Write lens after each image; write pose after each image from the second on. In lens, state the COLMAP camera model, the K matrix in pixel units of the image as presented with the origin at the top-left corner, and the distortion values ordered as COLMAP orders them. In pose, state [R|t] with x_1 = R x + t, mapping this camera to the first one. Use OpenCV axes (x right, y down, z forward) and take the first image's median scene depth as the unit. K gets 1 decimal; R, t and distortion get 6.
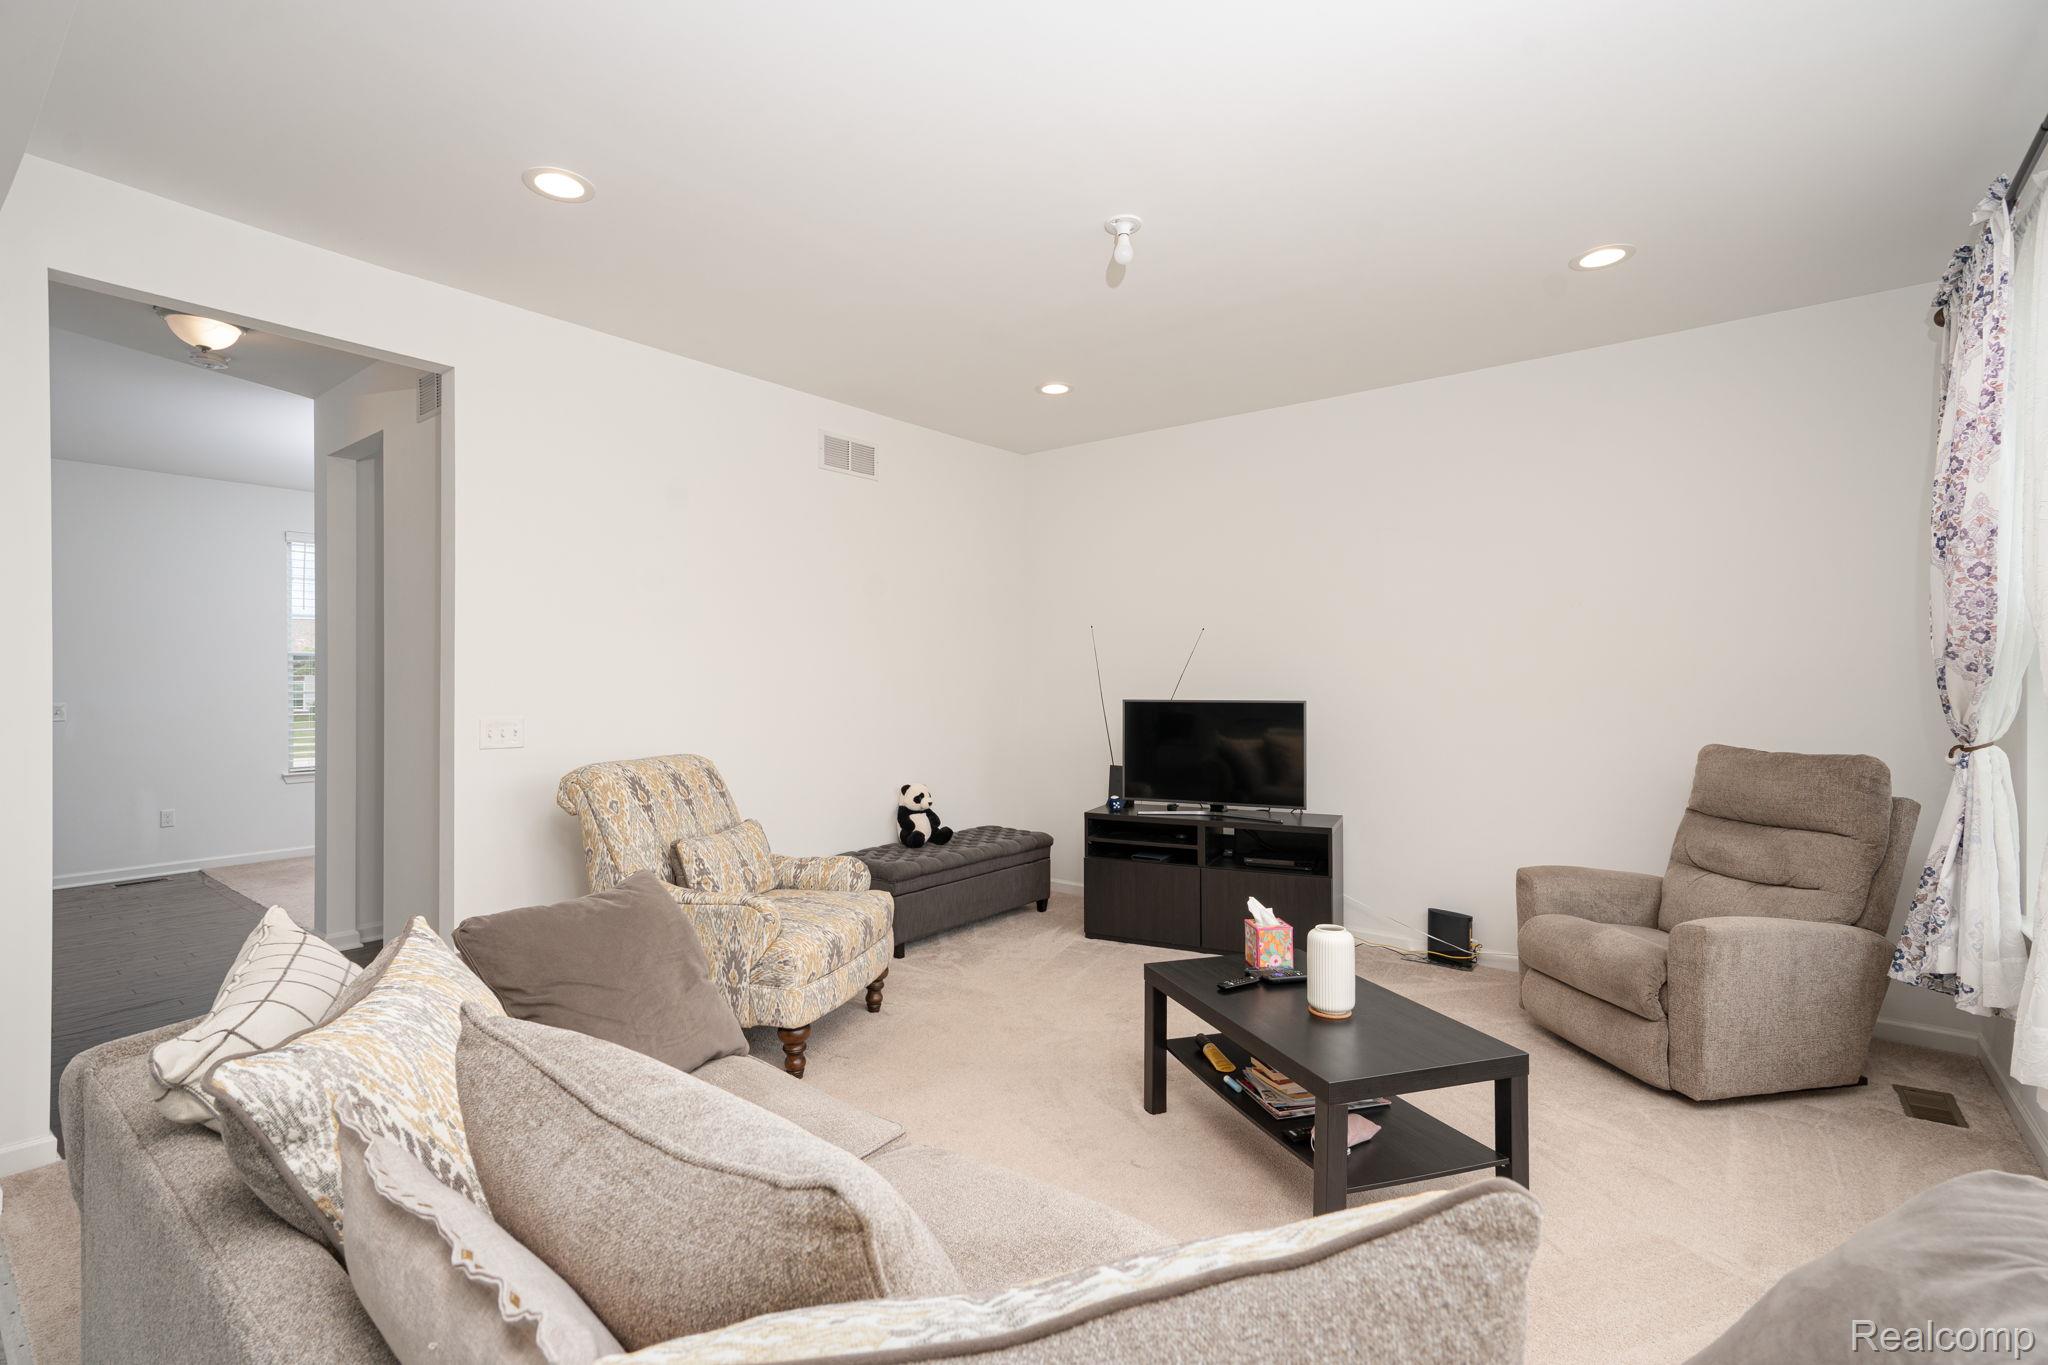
lens RADIAL K [[928.0, 0, 983.6], [0, 928.0, 674.9], [0, 0, 1]] dist [-0.002746, -0.000192]
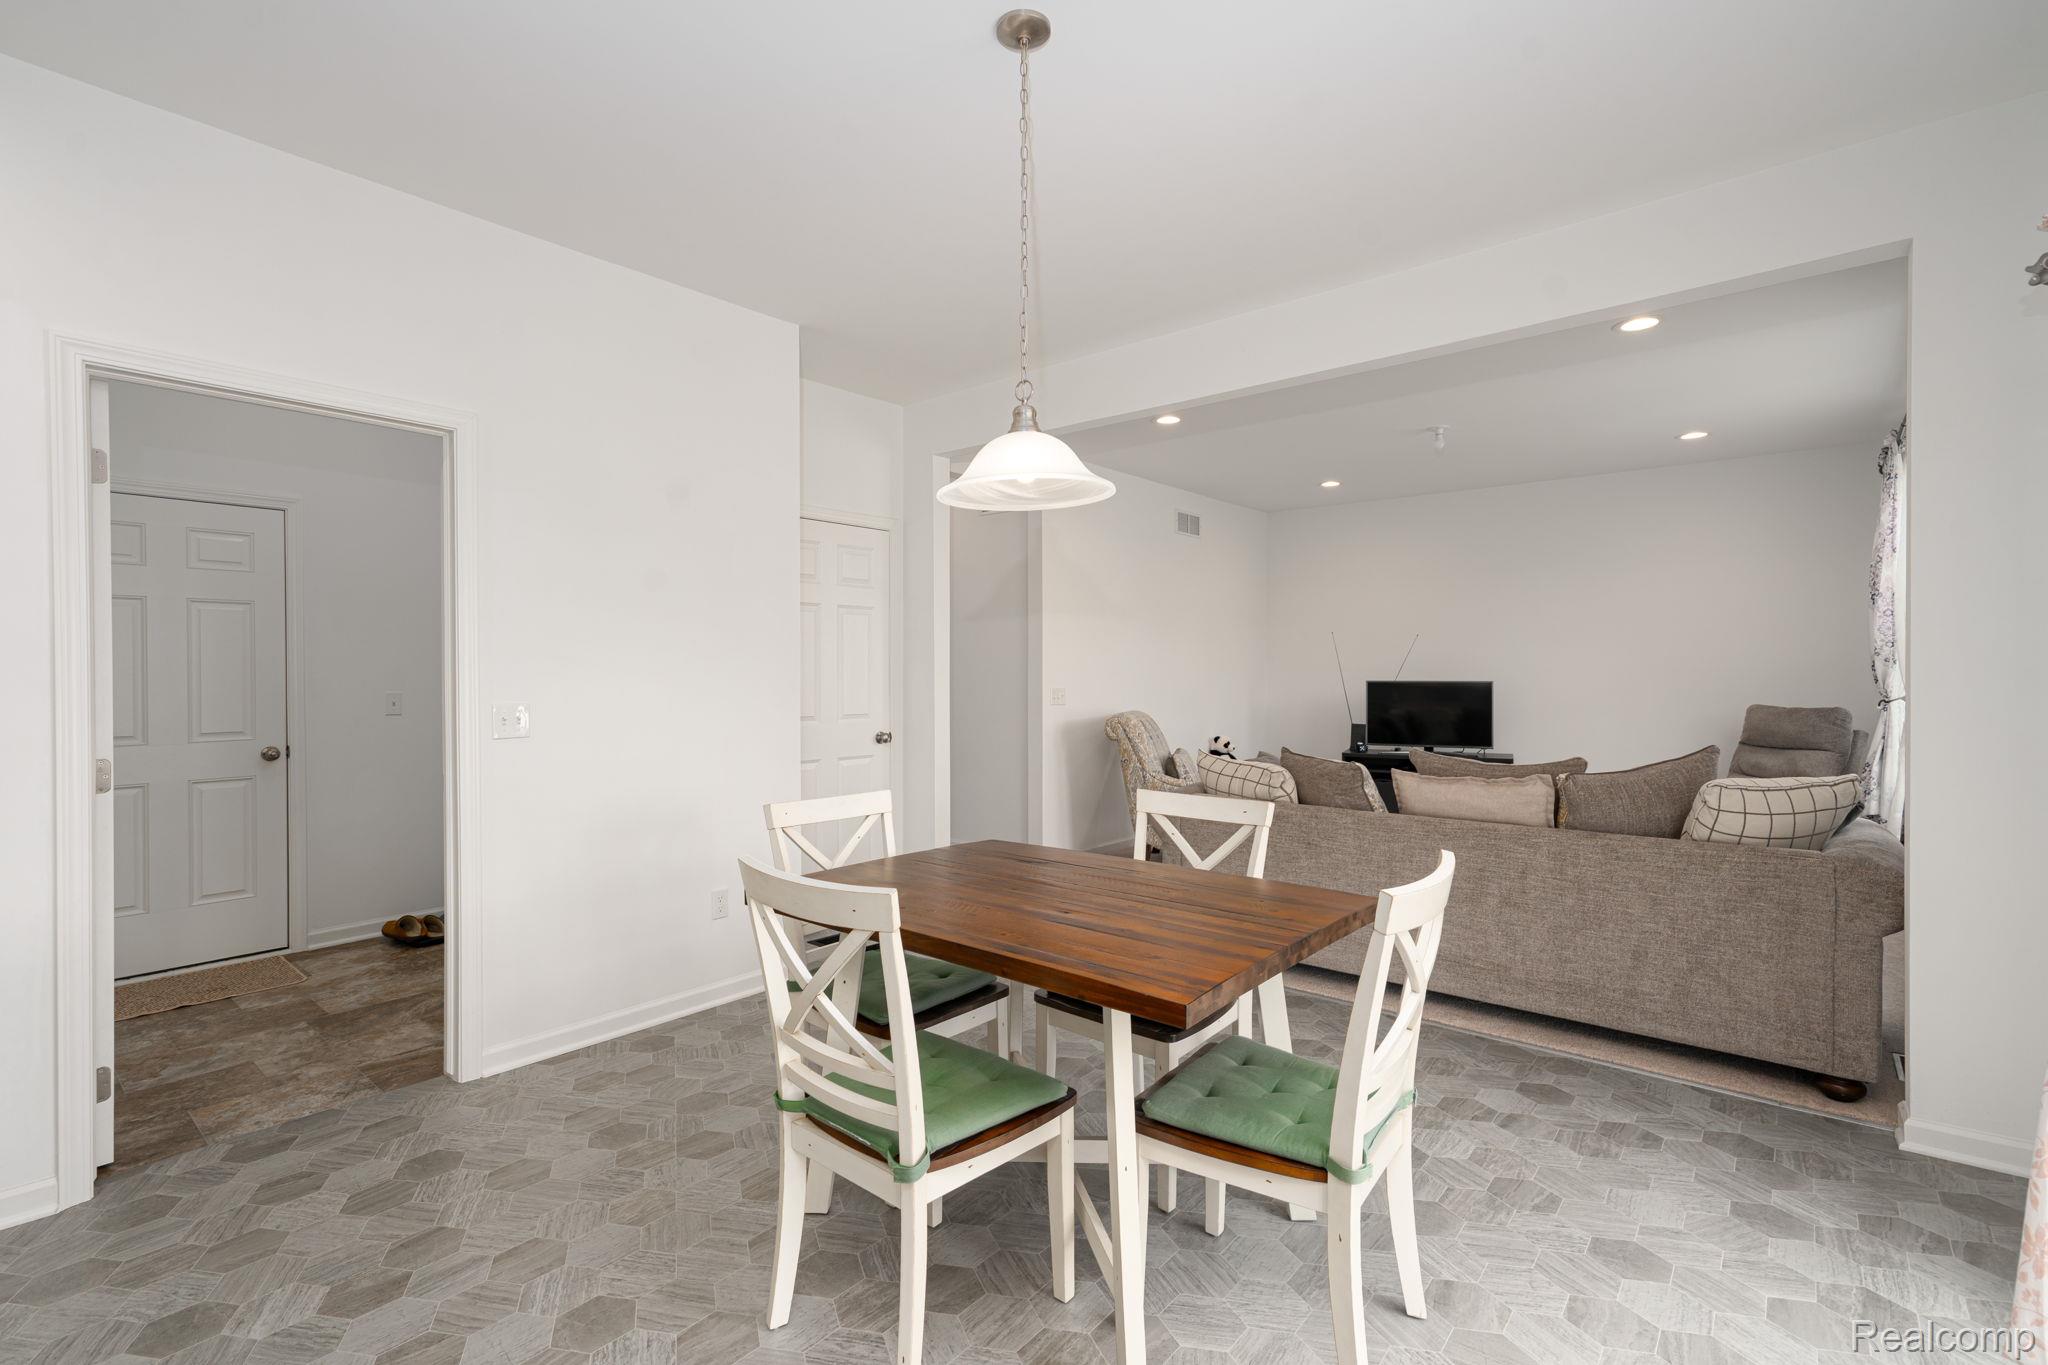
lens RADIAL K [[919.9, 0, 1005.0], [0, 919.9, 672.9], [0, 0, 1]] dist [0.010110, -0.000478]
pose [[0.999770, 0.000441, -0.021455, -0.644359], [-0.000289, 0.999975, 0.007081, 0.004672], [0.021457, -0.007073, 0.999745, -0.848348]]
